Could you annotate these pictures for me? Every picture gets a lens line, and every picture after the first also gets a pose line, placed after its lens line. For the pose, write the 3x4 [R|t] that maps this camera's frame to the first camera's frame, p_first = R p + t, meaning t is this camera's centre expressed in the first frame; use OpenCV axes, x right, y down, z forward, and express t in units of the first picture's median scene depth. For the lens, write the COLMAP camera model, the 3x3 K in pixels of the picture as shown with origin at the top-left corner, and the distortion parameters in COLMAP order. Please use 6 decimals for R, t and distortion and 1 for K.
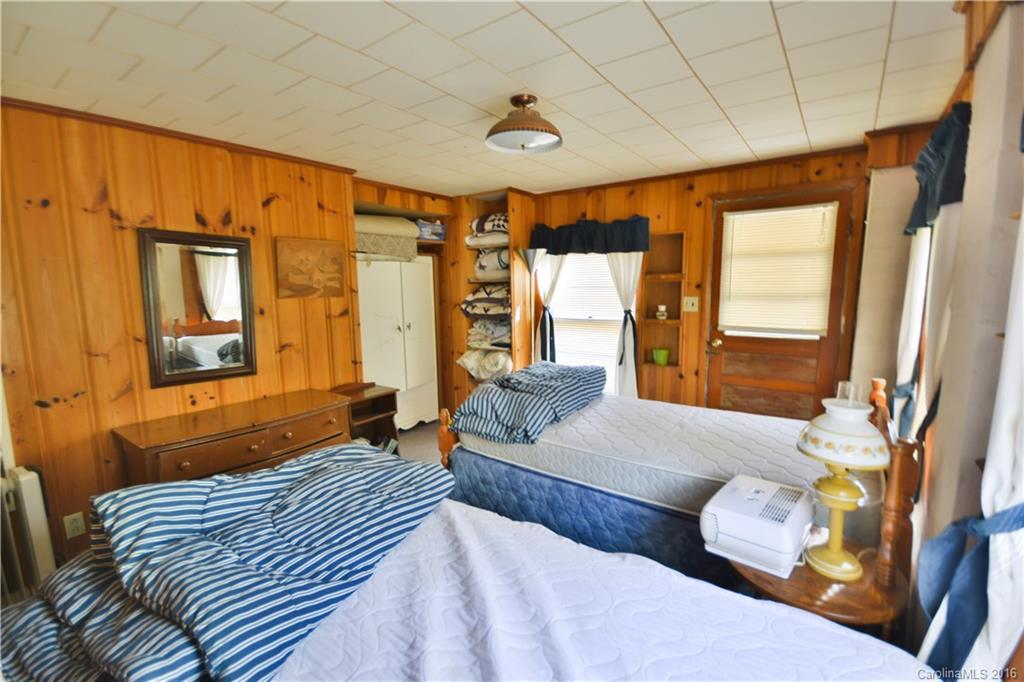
lens RADIAL K [[450.3, 0, 522.0], [0, 450.3, 343.8], [0, 0, 1]] dist [0.011715, -0.010007]
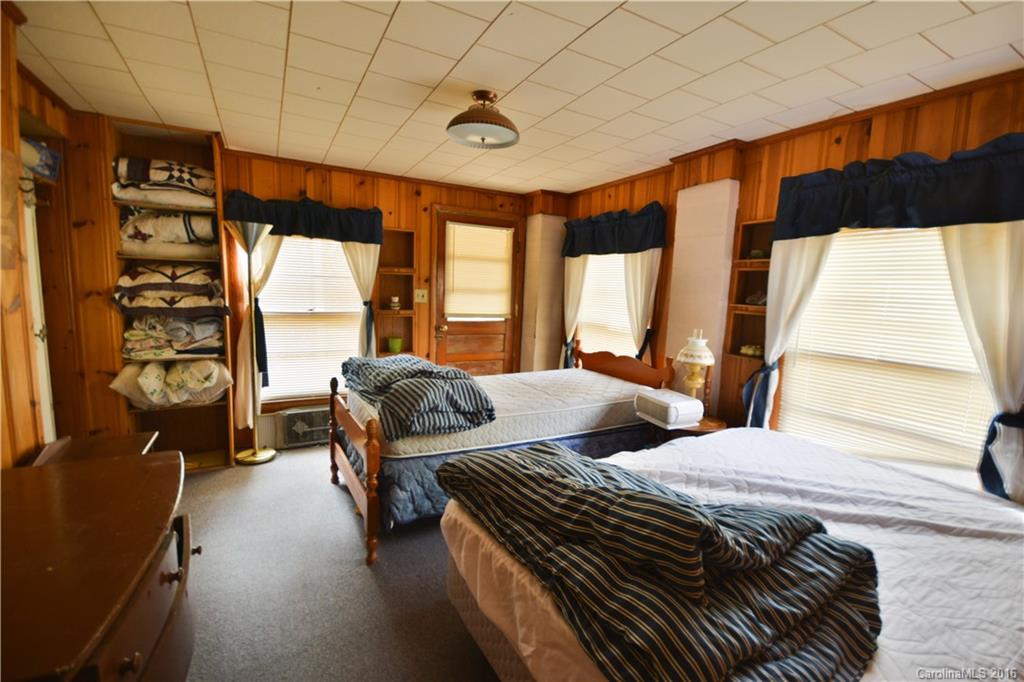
lens RADIAL K [[450.3, 0, 519.5], [0, 450.3, 340.7], [0, 0, 1]] dist [0.011715, -0.010007]
pose [[0.430059, -0.075807, 0.899612, -0.517097], [0.080001, 0.995748, 0.045663, -0.007017], [-0.899249, 0.052332, 0.434295, 0.269459]]
